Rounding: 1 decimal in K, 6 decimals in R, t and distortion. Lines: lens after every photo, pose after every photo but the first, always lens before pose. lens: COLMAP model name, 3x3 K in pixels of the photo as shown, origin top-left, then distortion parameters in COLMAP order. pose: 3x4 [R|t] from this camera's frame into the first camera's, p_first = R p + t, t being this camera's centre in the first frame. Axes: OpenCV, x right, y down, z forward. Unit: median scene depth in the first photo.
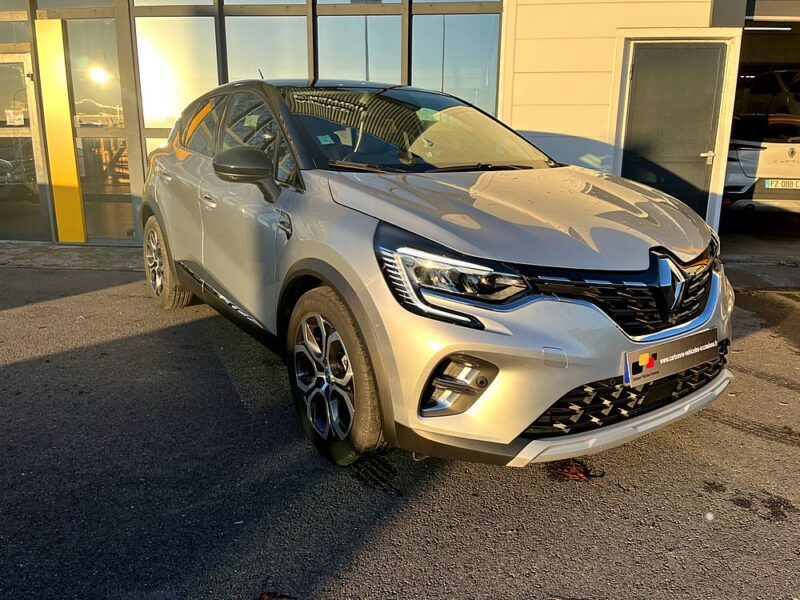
lens RADIAL K [[634.2, 0, 419.3], [0, 634.2, 297.0], [0, 0, 1]] dist [0.091425, -0.141863]
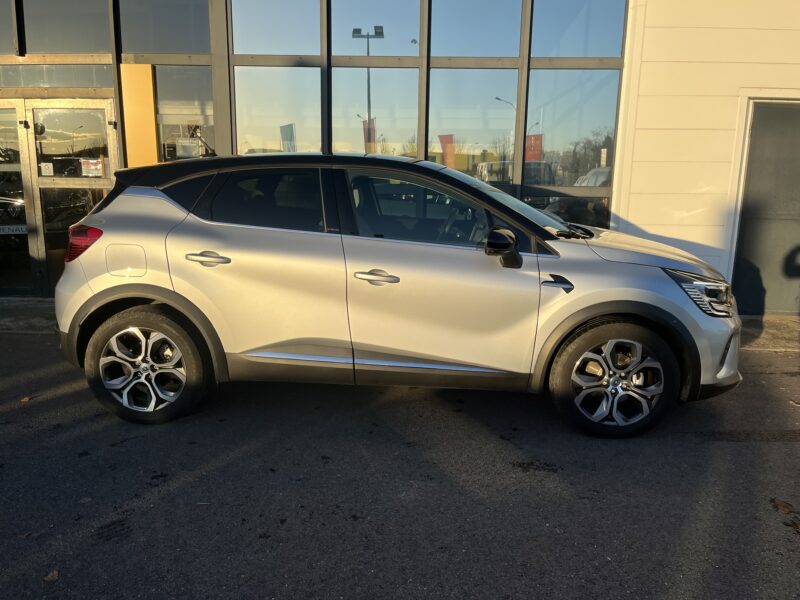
lens RADIAL K [[614.4, 0, 399.9], [0, 614.4, 290.9], [0, 0, 1]] dist [0.079875, -0.125090]
pose [[0.997503, -0.005334, 0.070427, -0.262831], [0.009326, 0.998361, -0.056474, -0.049549], [-0.070010, 0.056990, 0.995917, 0.089758]]
